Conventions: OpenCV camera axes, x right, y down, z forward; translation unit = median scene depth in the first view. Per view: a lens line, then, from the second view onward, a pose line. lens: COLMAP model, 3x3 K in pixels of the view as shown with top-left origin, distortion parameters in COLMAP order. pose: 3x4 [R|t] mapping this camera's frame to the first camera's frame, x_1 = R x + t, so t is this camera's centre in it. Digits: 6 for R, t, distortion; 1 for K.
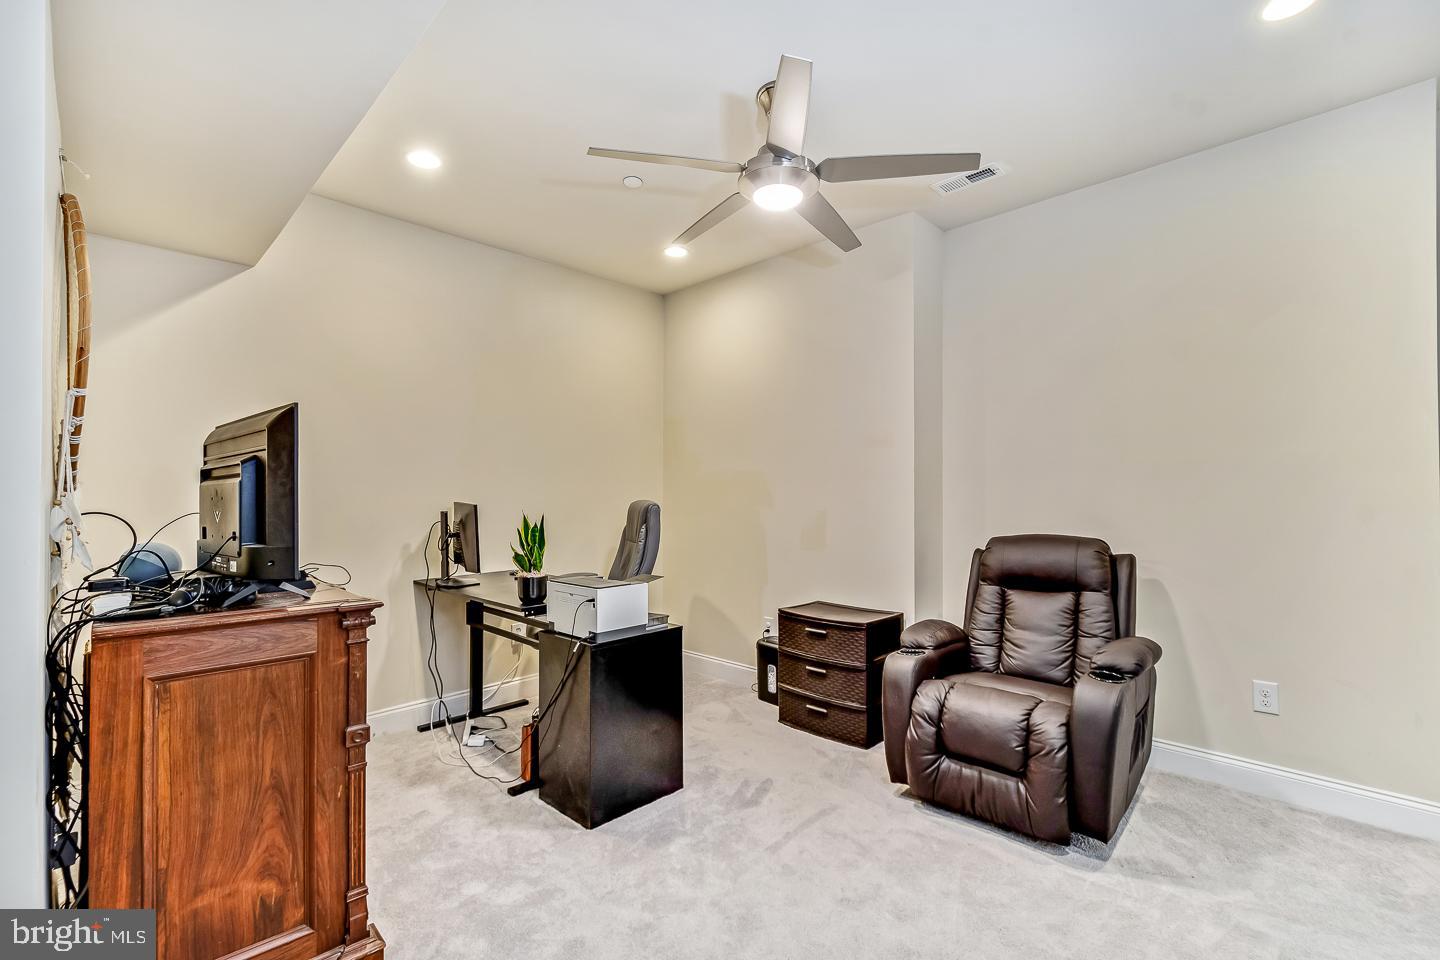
lens RADIAL K [[673.5, 0, 720.5], [0, 673.5, 492.9], [0, 0, 1]] dist [0.002110, 0.000413]
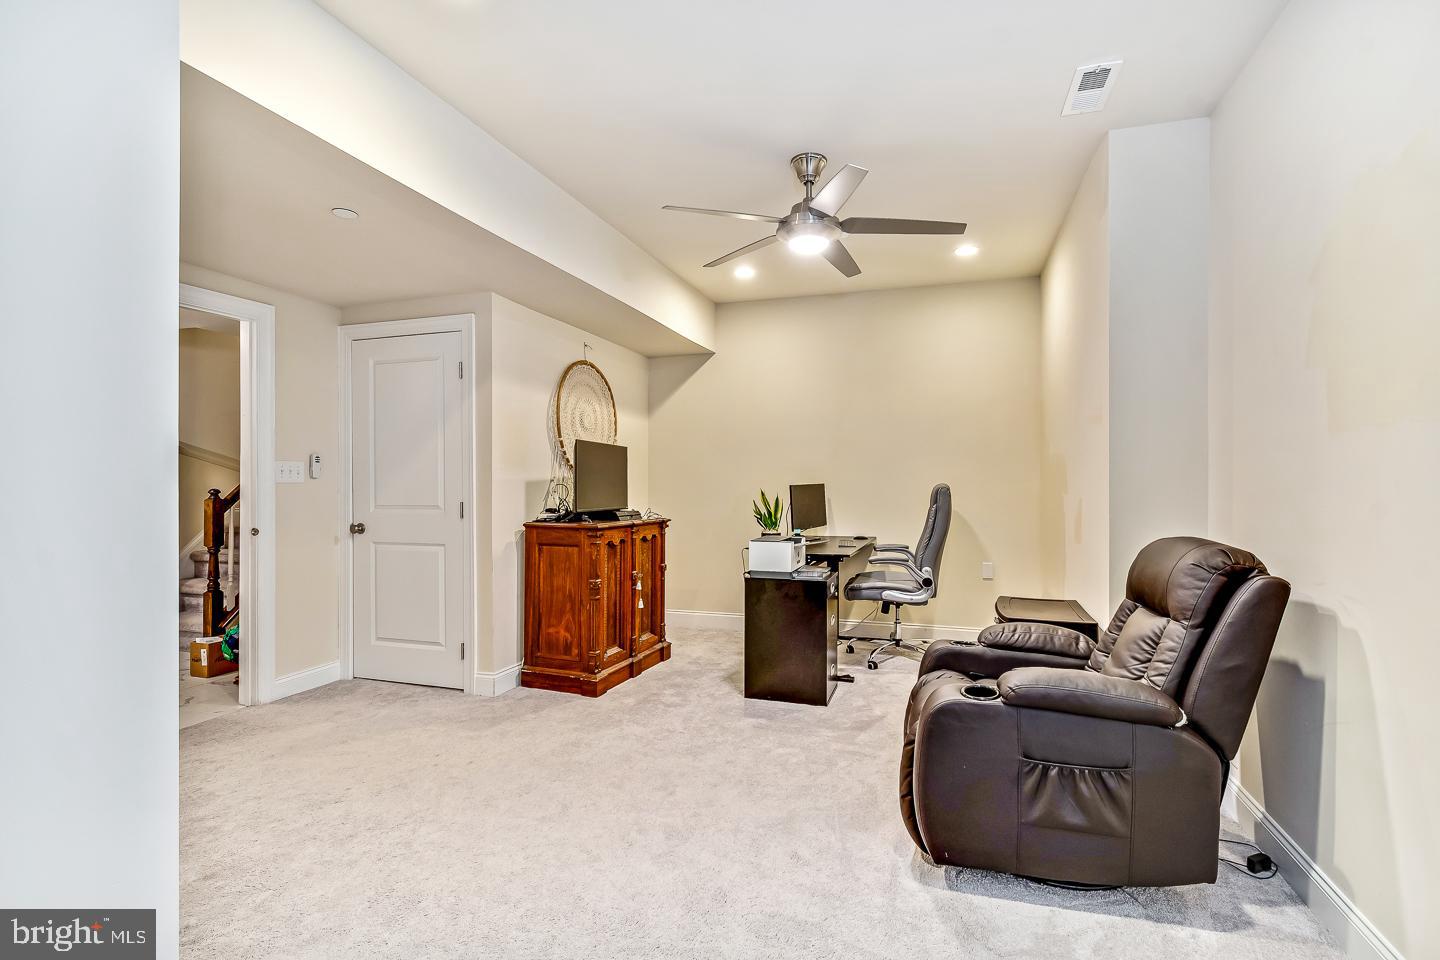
lens RADIAL K [[658.0, 0, 717.0], [0, 658.0, 471.5], [0, 0, 1]] dist [0.000310, 0.000042]
pose [[0.405291, 0.000136, -0.914188, 1.413408], [0.002607, 0.999996, 0.001304, -0.017368], [0.914184, -0.002912, 0.405289, 0.417397]]
